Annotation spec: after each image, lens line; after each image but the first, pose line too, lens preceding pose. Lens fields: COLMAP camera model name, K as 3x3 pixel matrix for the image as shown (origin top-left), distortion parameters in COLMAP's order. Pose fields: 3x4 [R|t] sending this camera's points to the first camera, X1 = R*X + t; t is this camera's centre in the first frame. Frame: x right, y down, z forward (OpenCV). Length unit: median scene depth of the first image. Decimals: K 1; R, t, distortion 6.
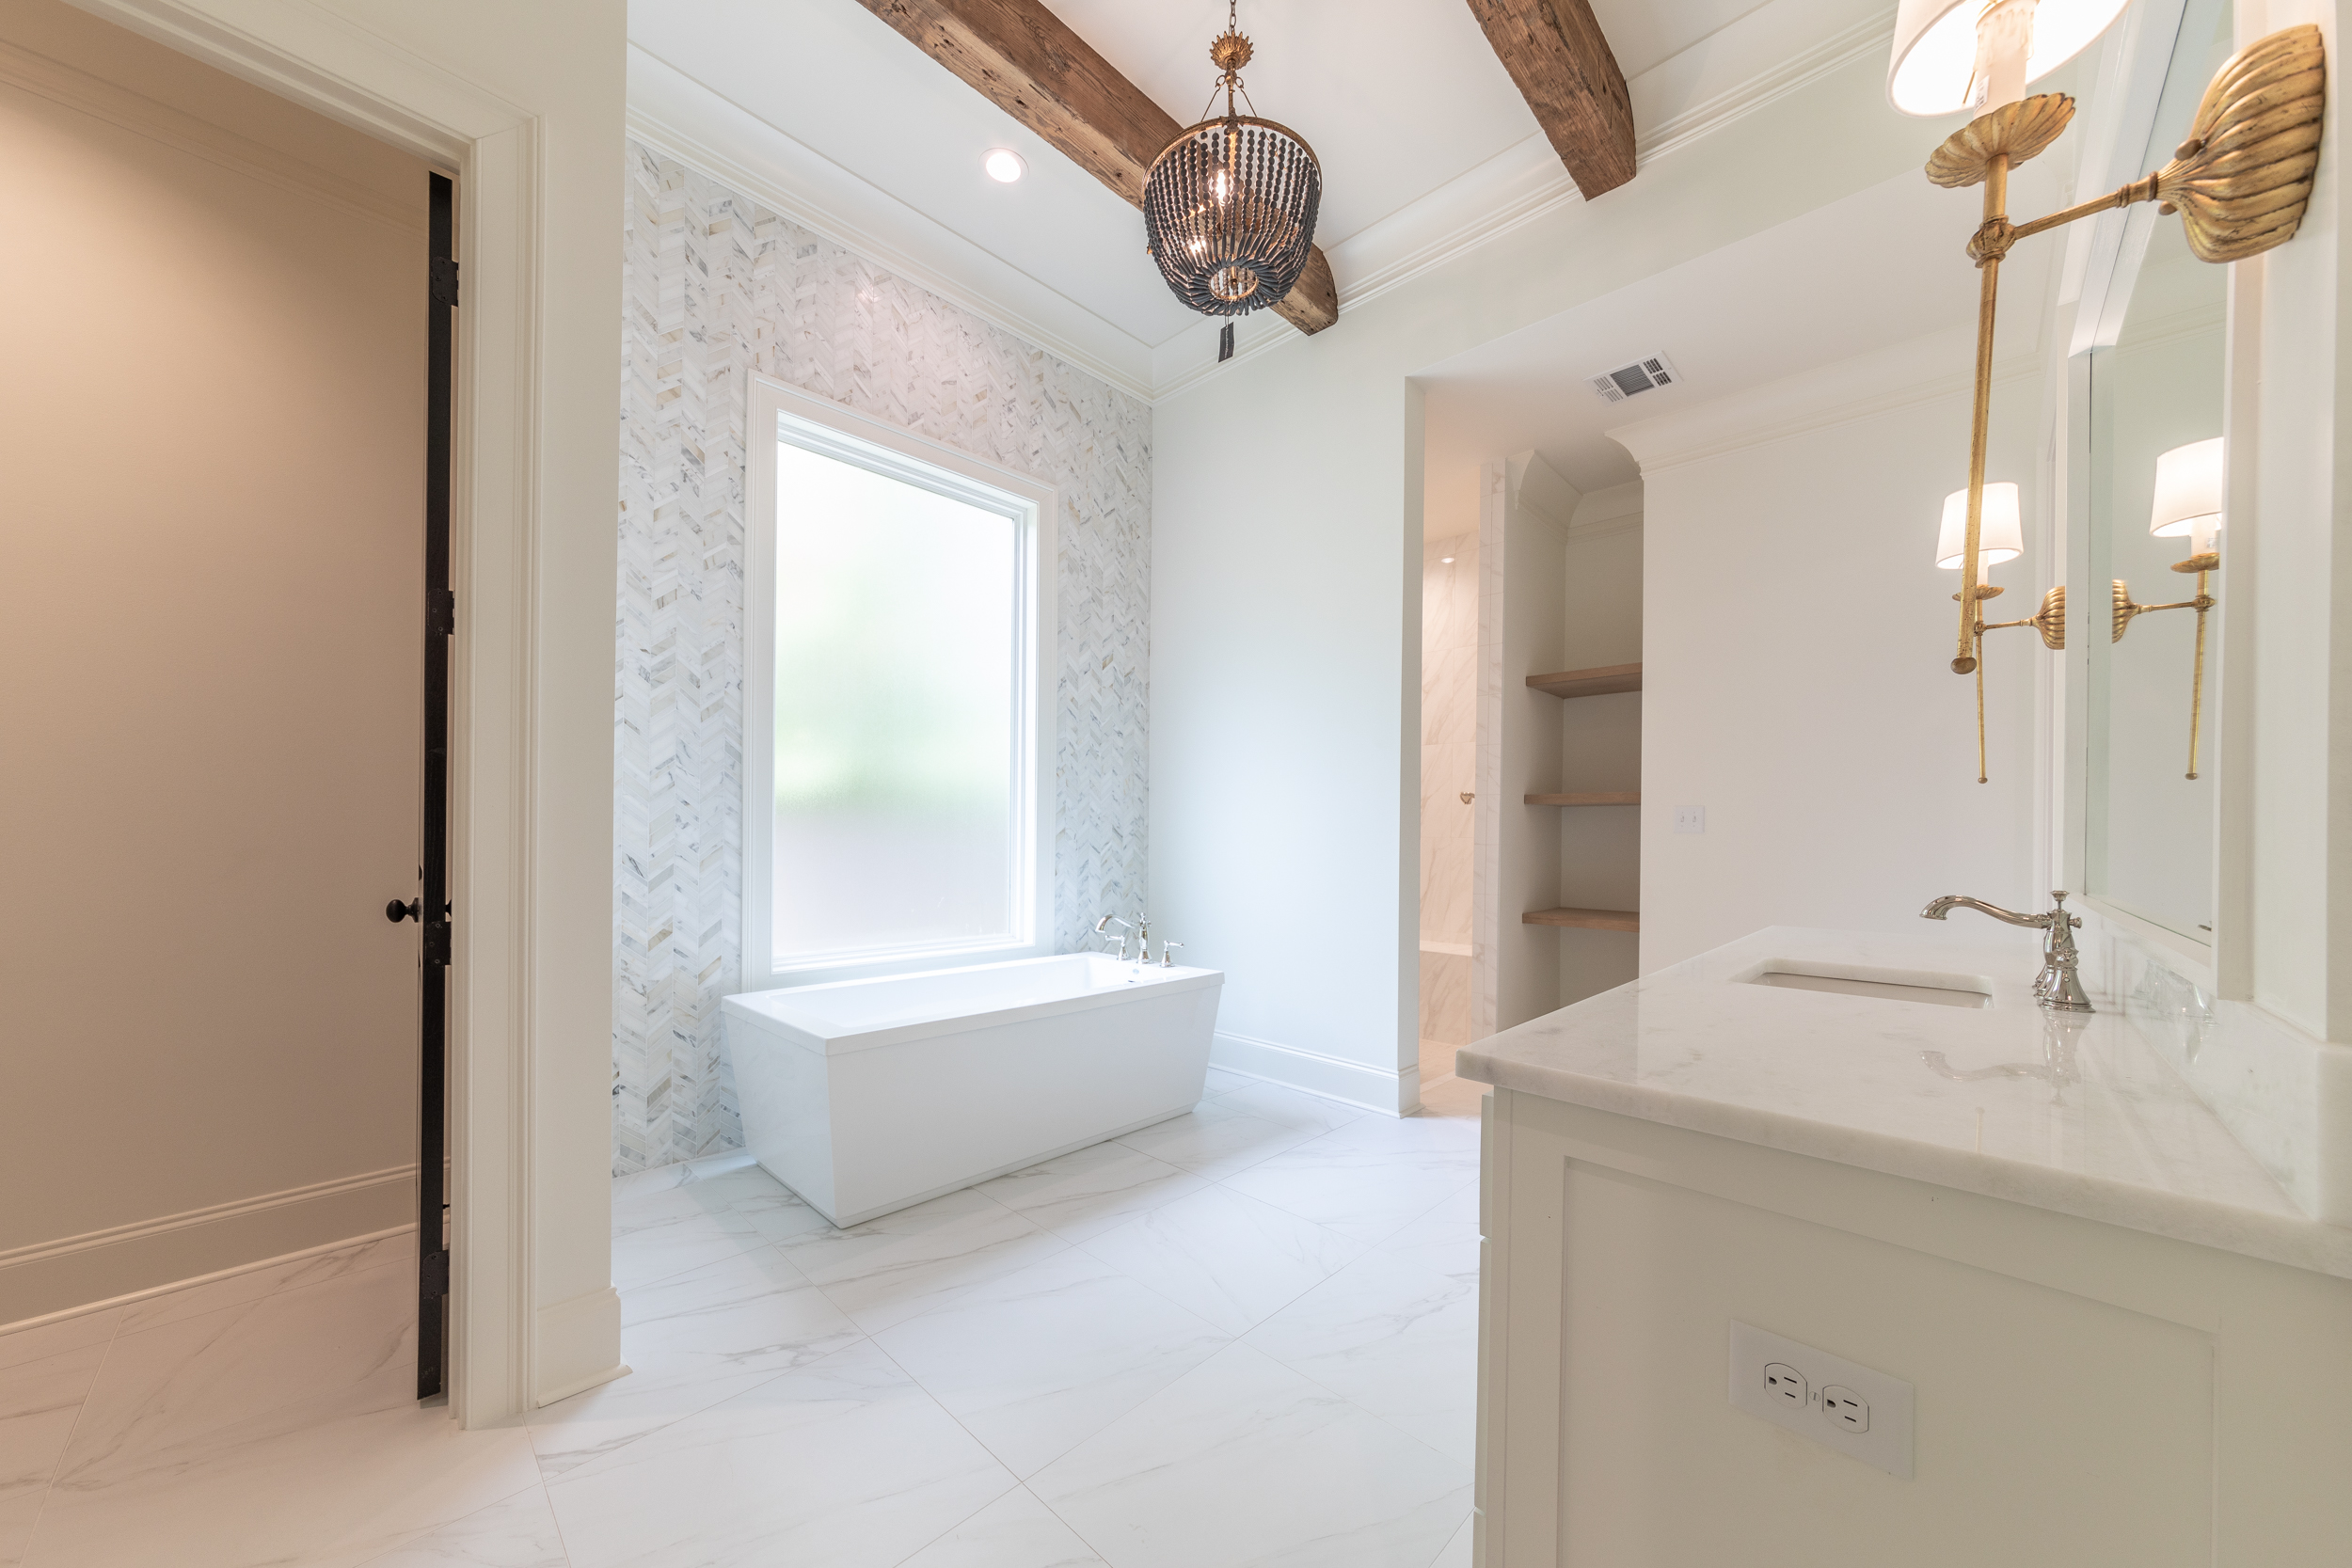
lens RADIAL K [[825.3, 0, 1180.0], [0, 825.3, 834.2], [0, 0, 1]] dist [-0.001023, 0.000115]
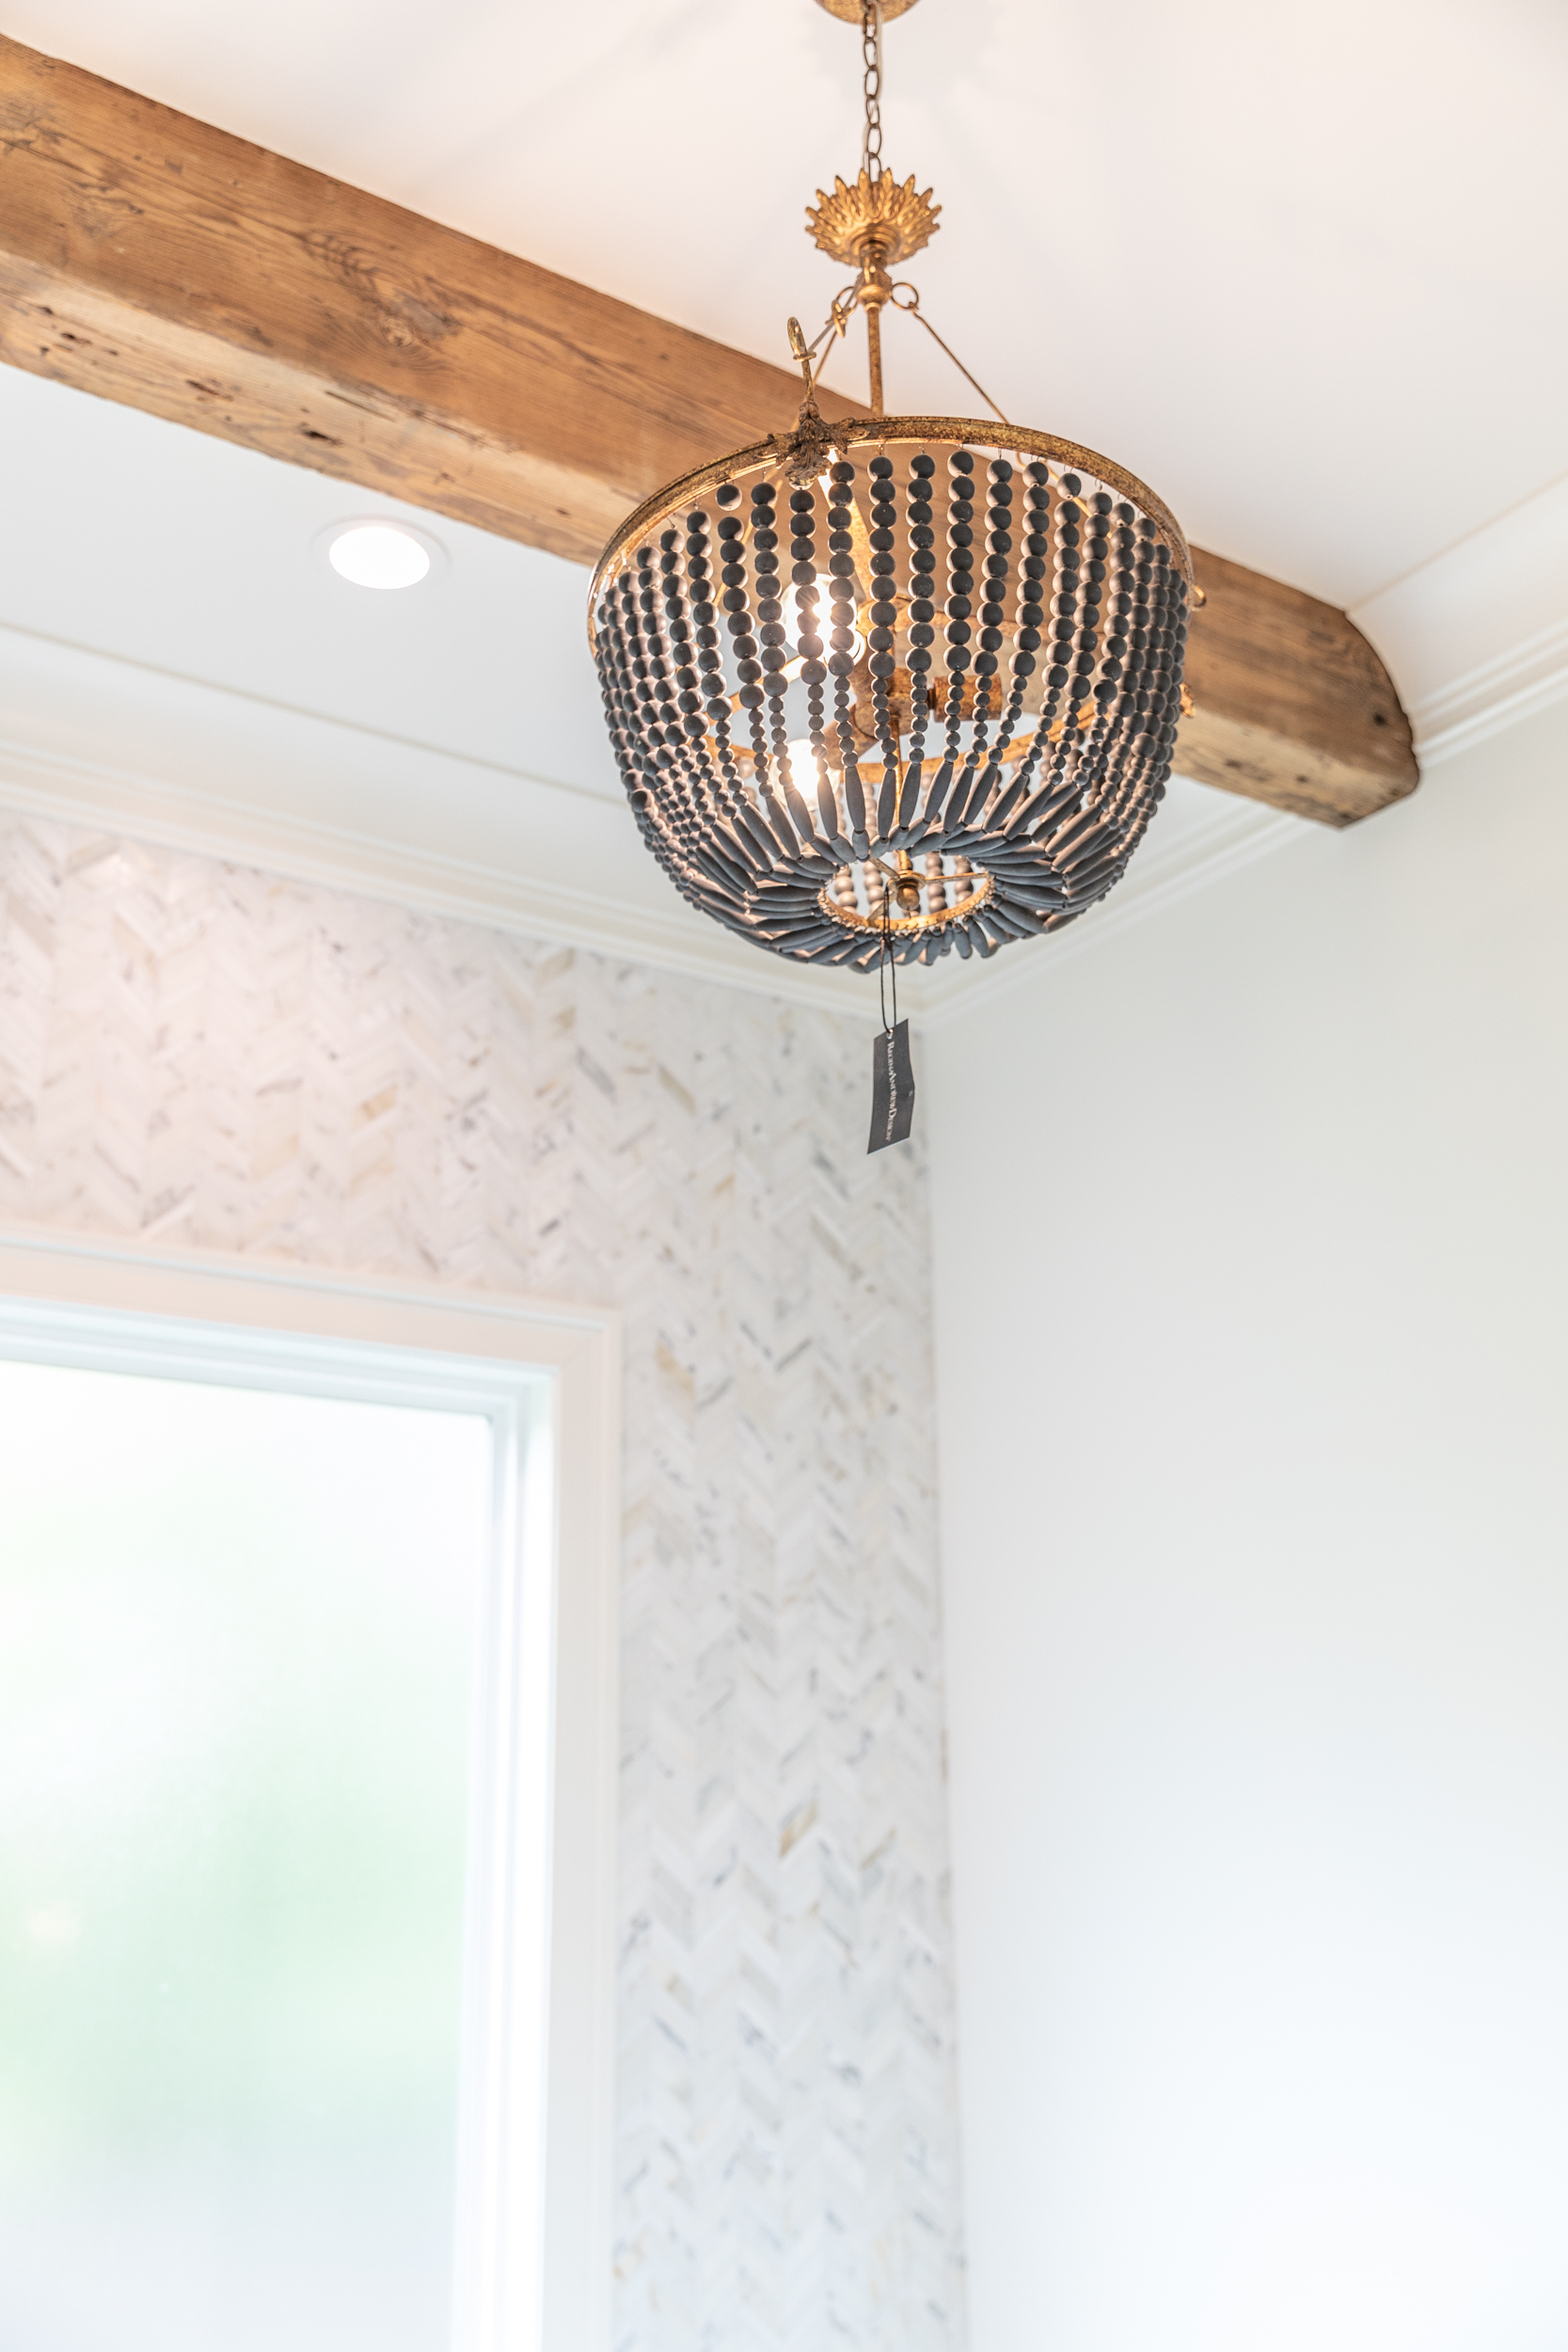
lens RADIAL K [[2143.8, 0, 788.7], [0, 2143.8, 1185.6], [0, 0, 1]] dist [0.039621, -0.020361]
pose [[0.975387, -0.085474, -0.203262, 0.097552], [0.019135, 0.951147, -0.308145, -0.201509], [0.219670, 0.296671, 0.929371, 0.196452]]
